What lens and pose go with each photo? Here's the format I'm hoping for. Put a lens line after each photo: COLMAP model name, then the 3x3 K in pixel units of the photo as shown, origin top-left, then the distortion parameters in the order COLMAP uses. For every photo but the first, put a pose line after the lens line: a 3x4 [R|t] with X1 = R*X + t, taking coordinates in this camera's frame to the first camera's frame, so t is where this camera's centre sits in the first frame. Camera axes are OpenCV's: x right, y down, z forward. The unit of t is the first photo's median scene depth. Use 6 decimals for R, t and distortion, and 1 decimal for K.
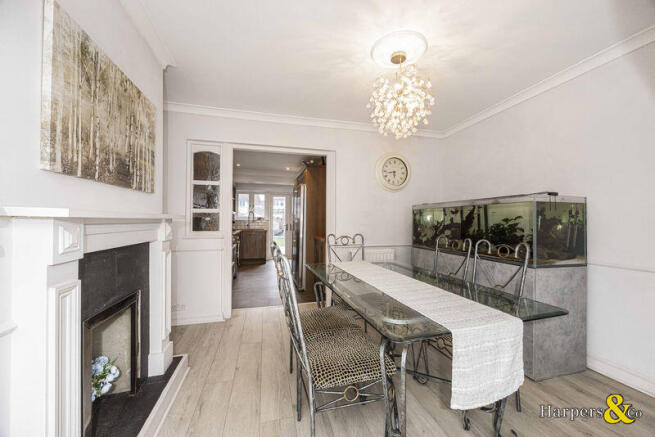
lens RADIAL K [[251.7, 0, 329.0], [0, 251.7, 217.0], [0, 0, 1]] dist [-0.000994, -0.000076]
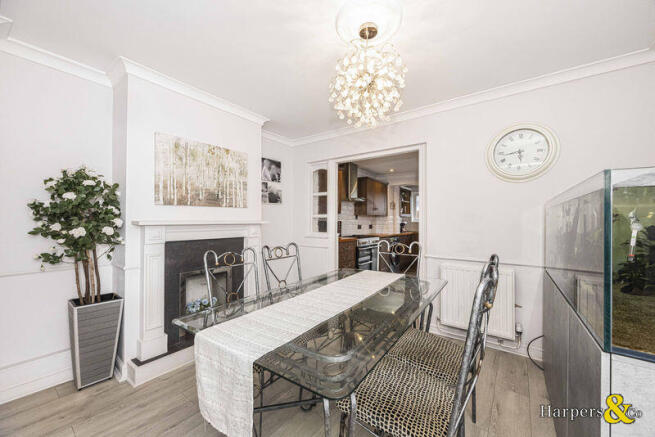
lens RADIAL K [[257.6, 0, 335.6], [0, 257.6, 219.1], [0, 0, 1]] dist [0.001520, 0.000199]
pose [[0.623561, -0.005479, -0.781755, 0.557187], [0.010173, 0.999948, 0.001106, -0.010051], [0.781708, -0.008642, 0.623584, 0.242466]]
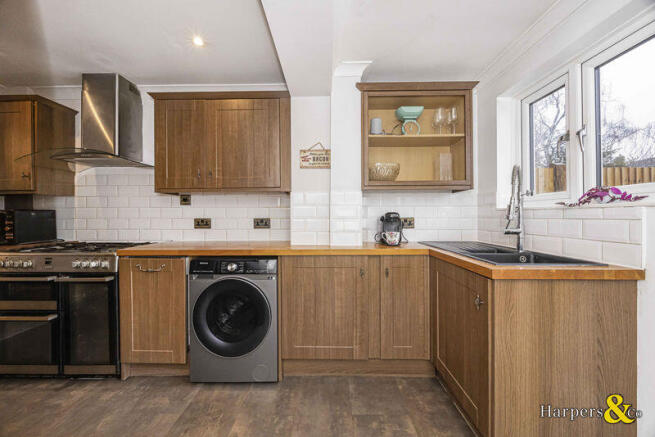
lens RADIAL K [[251.7, 0, 329.0], [0, 251.7, 217.0], [0, 0, 1]] dist [-0.000994, -0.000076]
pose [[-0.277790, 0.001409, -0.960641, -0.172558], [0.016825, 0.999853, -0.003399, 0.039230], [0.960494, -0.017107, -0.277773, 2.035481]]
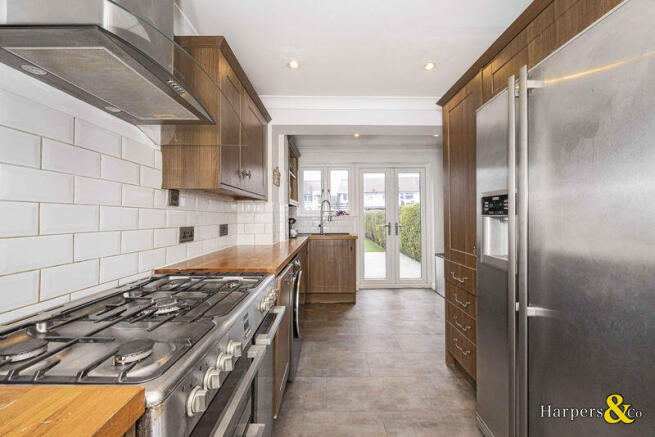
lens RADIAL K [[251.7, 0, 329.0], [0, 251.7, 217.0], [0, 0, 1]] dist [-0.000994, -0.000076]
pose [[0.964388, -0.012056, -0.264218, -0.368695], [0.016506, 0.999757, 0.014627, 0.014320], [0.263978, -0.018467, 0.964352, 1.115724]]
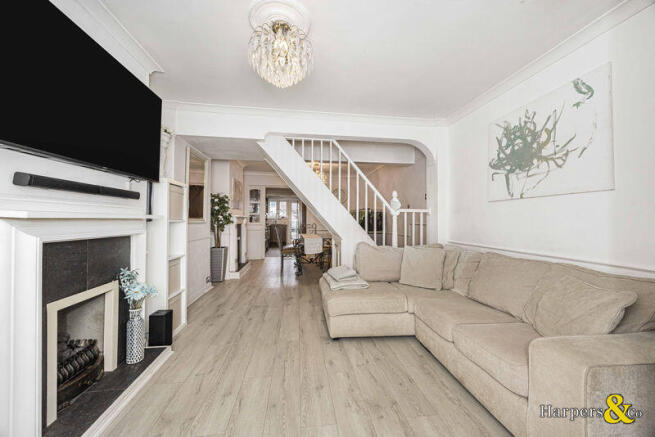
lens RADIAL K [[251.7, 0, 329.0], [0, 251.7, 217.0], [0, 0, 1]] dist [-0.000994, -0.000076]
pose [[0.991785, 0.003701, -0.127862, 0.511556], [-0.003132, 0.999984, 0.004656, -0.010224], [0.127878, -0.004218, 0.991781, -1.258014]]
